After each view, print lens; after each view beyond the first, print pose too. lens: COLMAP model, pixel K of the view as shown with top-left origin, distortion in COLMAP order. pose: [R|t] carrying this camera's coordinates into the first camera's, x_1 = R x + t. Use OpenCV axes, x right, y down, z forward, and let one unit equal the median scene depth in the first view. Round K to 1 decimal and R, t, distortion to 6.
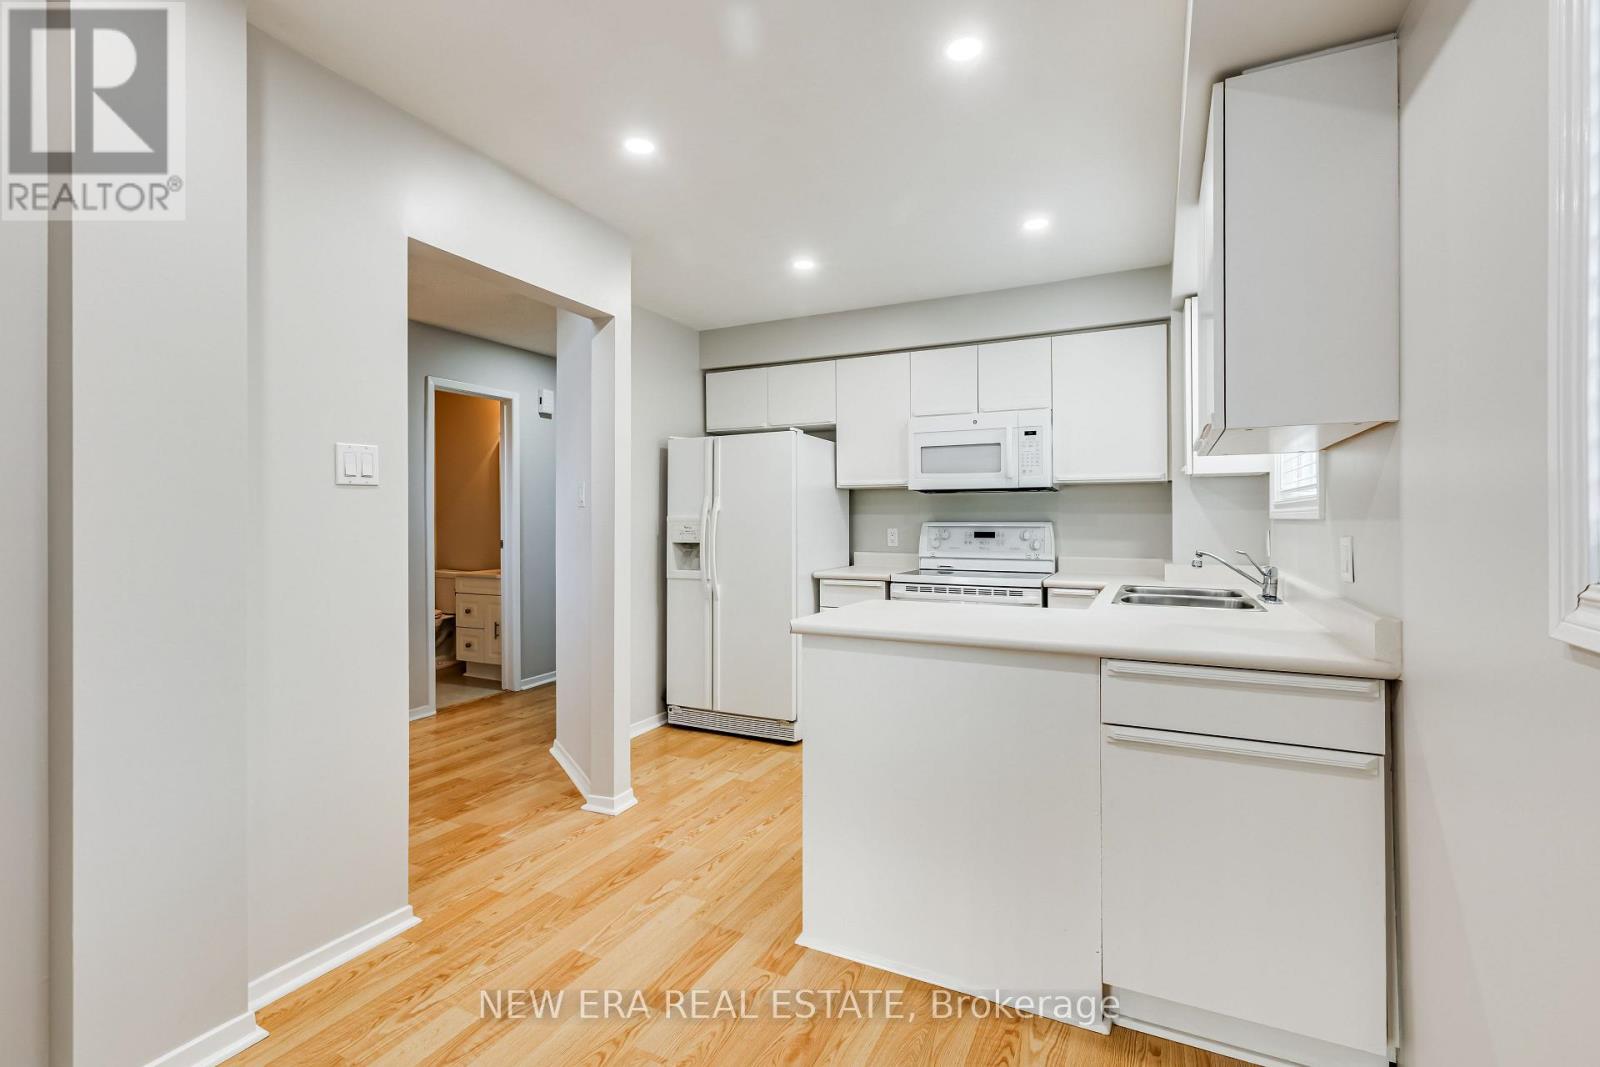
lens RADIAL K [[725.9, 0, 795.8], [0, 725.9, 517.4], [0, 0, 1]] dist [0.002462, 0.000356]
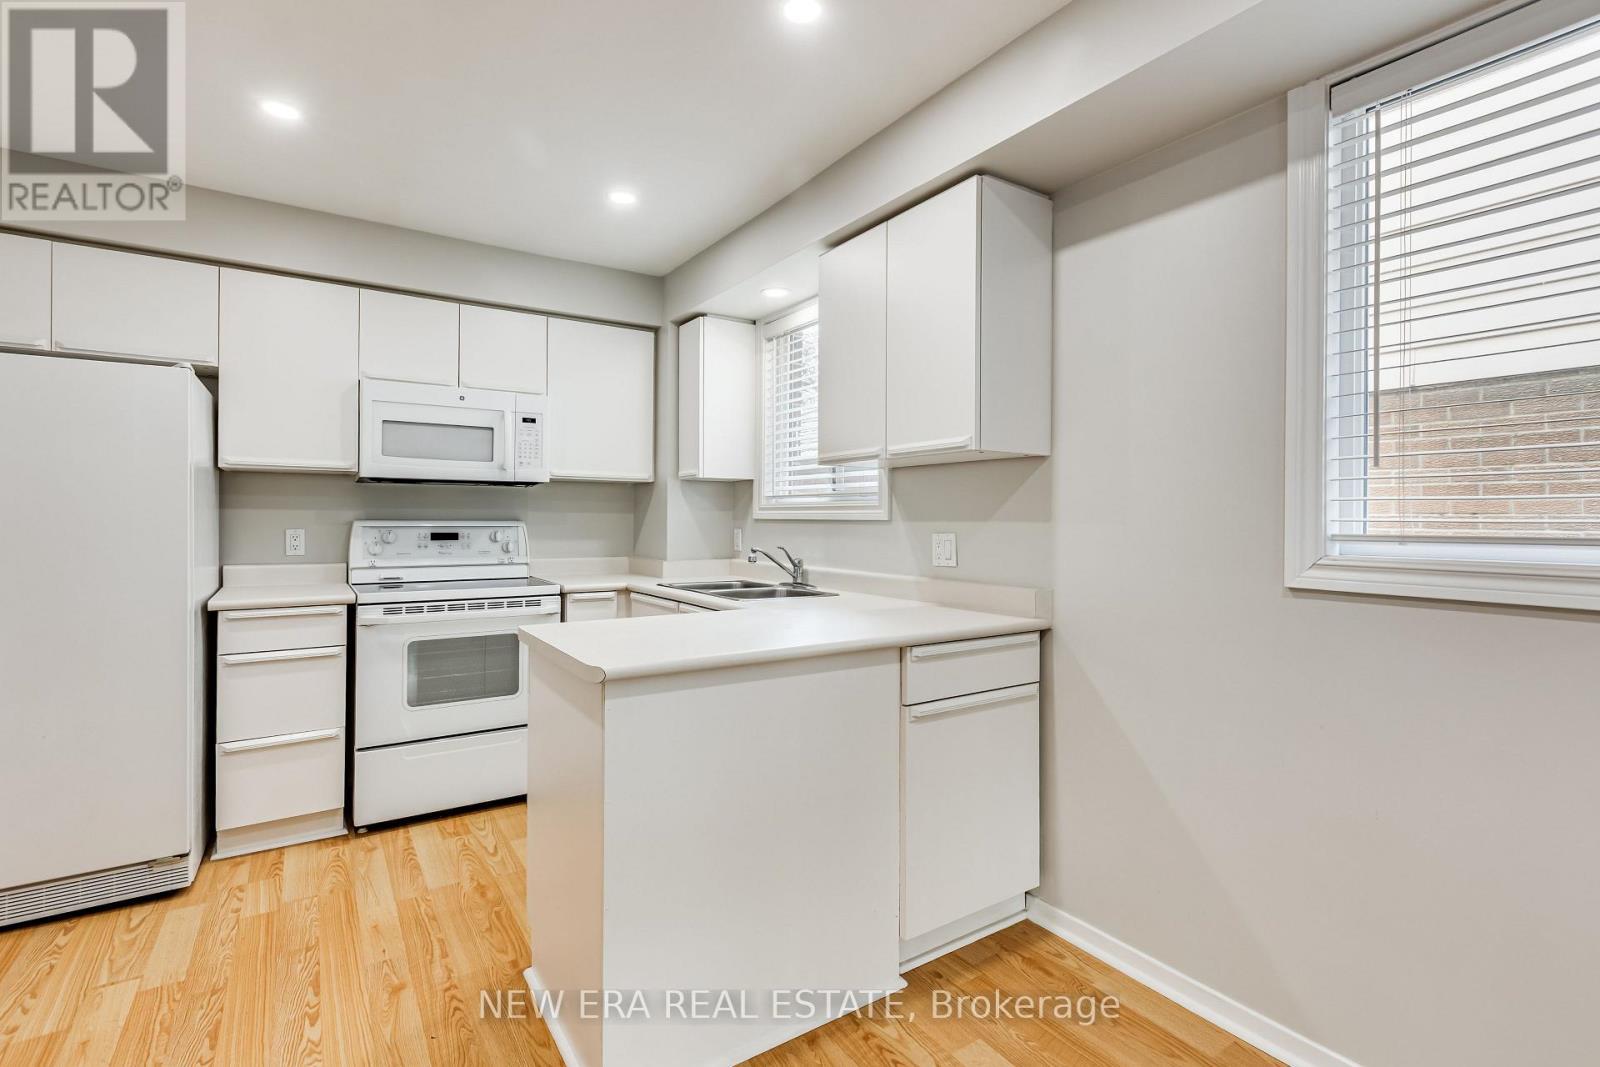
lens RADIAL K [[740.3, 0, 797.8], [0, 740.3, 515.8], [0, 0, 1]] dist [0.004033, 0.000375]
pose [[0.502672, 0.007094, 0.864448, -0.271646], [-0.008822, 0.999956, -0.003076, -0.000099], [-0.864432, -0.006080, 0.502713, 0.247361]]
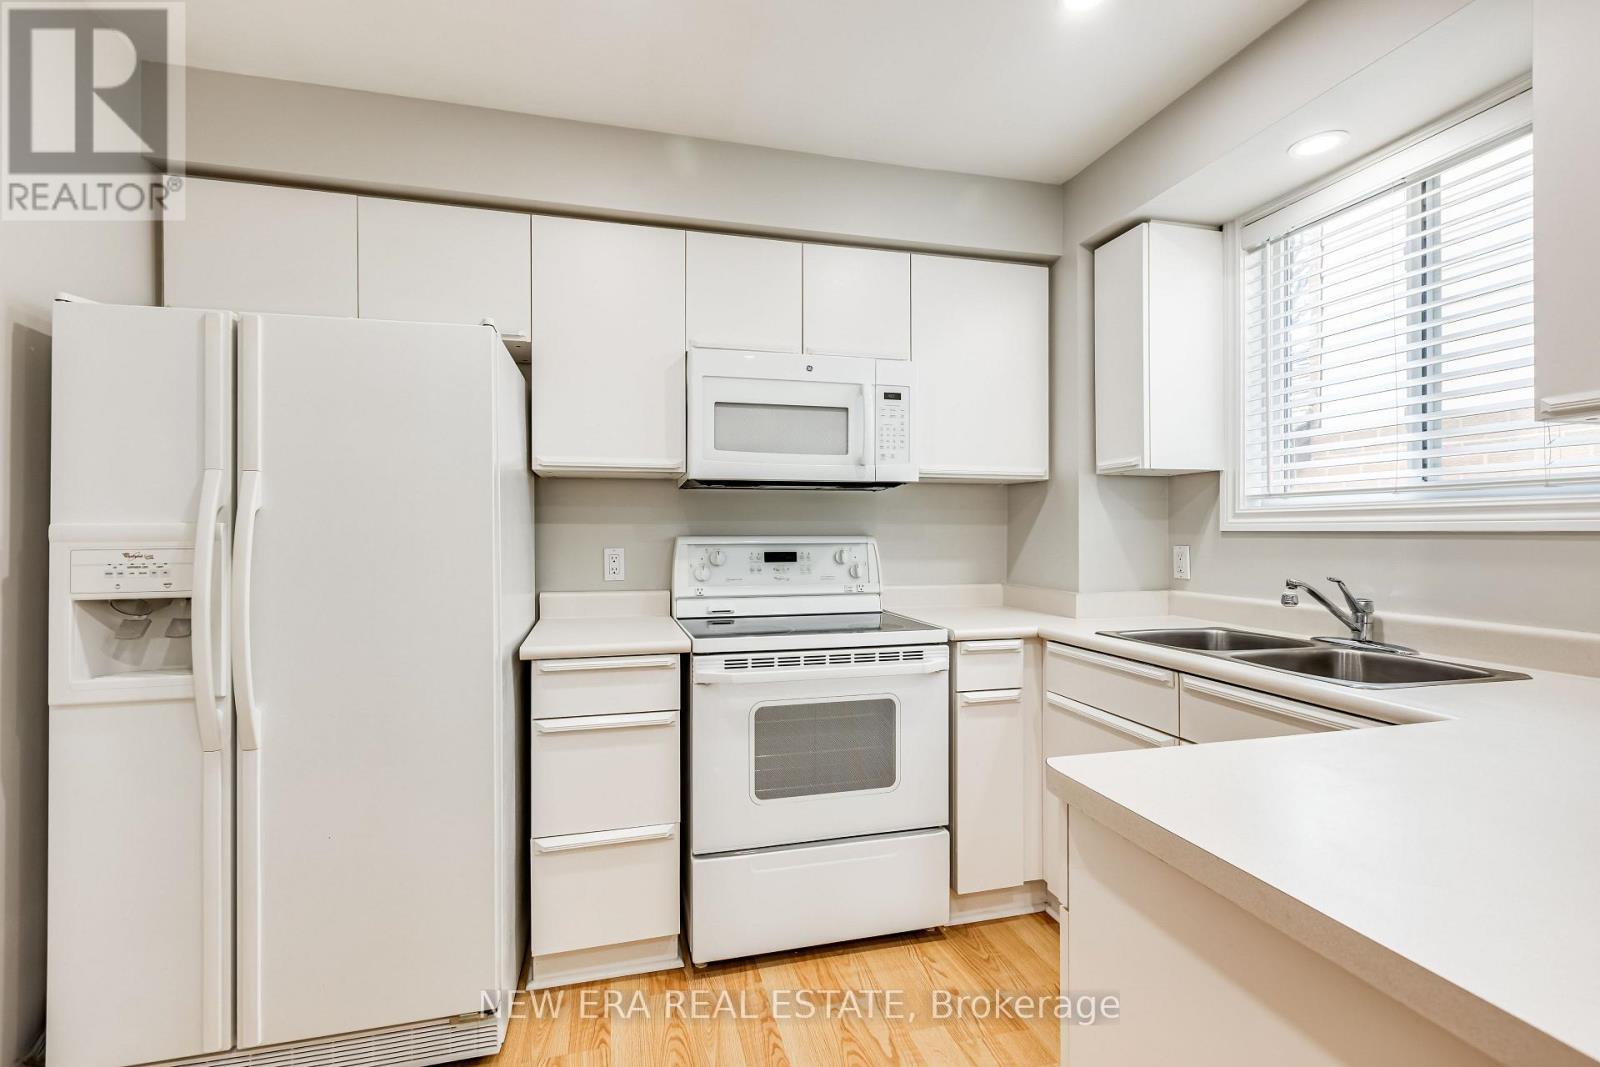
lens RADIAL K [[719.9, 0, 798.9], [0, 719.9, 529.2], [0, 0, 1]] dist [0.000279, 0.000584]
pose [[0.752700, 0.001292, 0.658362, -0.142397], [-0.000592, 0.999999, -0.001285, 0.000979], [-0.658363, 0.000577, 0.752700, 0.543955]]
